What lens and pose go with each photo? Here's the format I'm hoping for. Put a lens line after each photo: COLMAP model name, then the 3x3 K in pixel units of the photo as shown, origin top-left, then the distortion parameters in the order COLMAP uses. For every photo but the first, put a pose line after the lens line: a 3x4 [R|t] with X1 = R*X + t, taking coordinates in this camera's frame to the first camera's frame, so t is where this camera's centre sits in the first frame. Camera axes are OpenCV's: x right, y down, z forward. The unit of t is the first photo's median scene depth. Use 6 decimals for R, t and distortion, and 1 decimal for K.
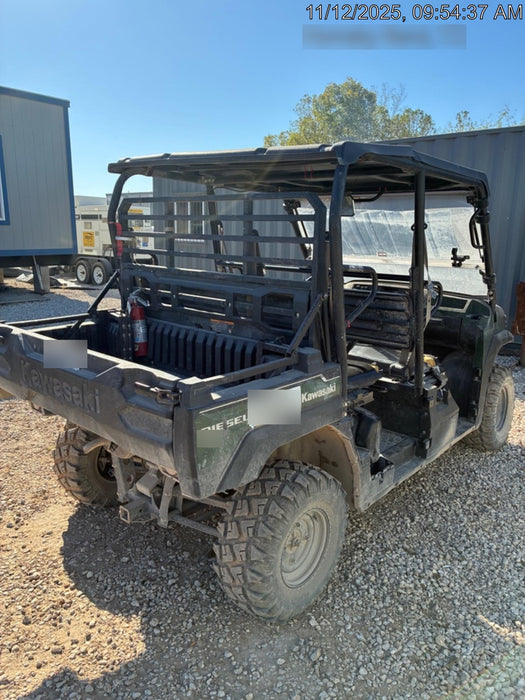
lens RADIAL K [[524.4, 0, 257.5], [0, 524.4, 343.7], [0, 0, 1]] dist [-0.012554, -0.006636]
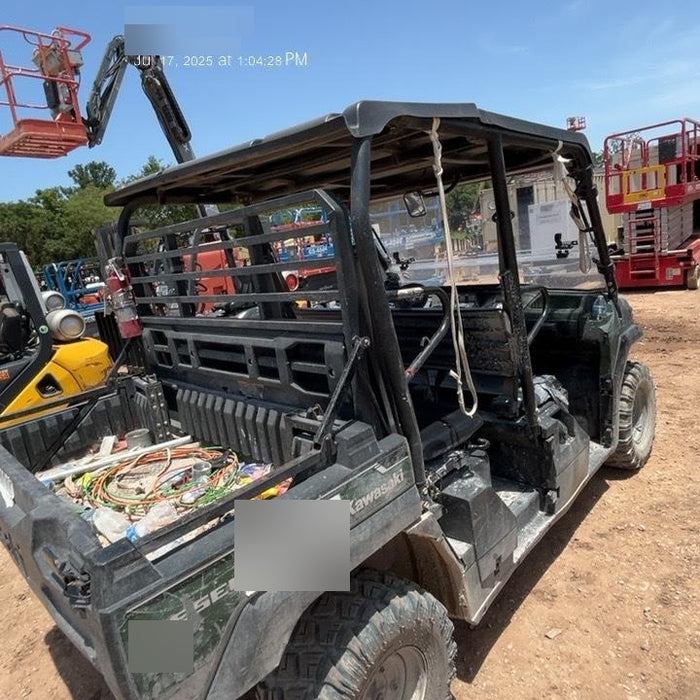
lens RADIAL K [[502.2, 0, 354.9], [0, 502.2, 350.7], [0, 0, 1]] dist [-0.018527, 0.009495]
pose [[0.989509, -0.134943, -0.051598, 0.093079], [0.135061, 0.990837, -0.001214, -0.052438], [0.051289, -0.005768, 0.998667, 0.236656]]
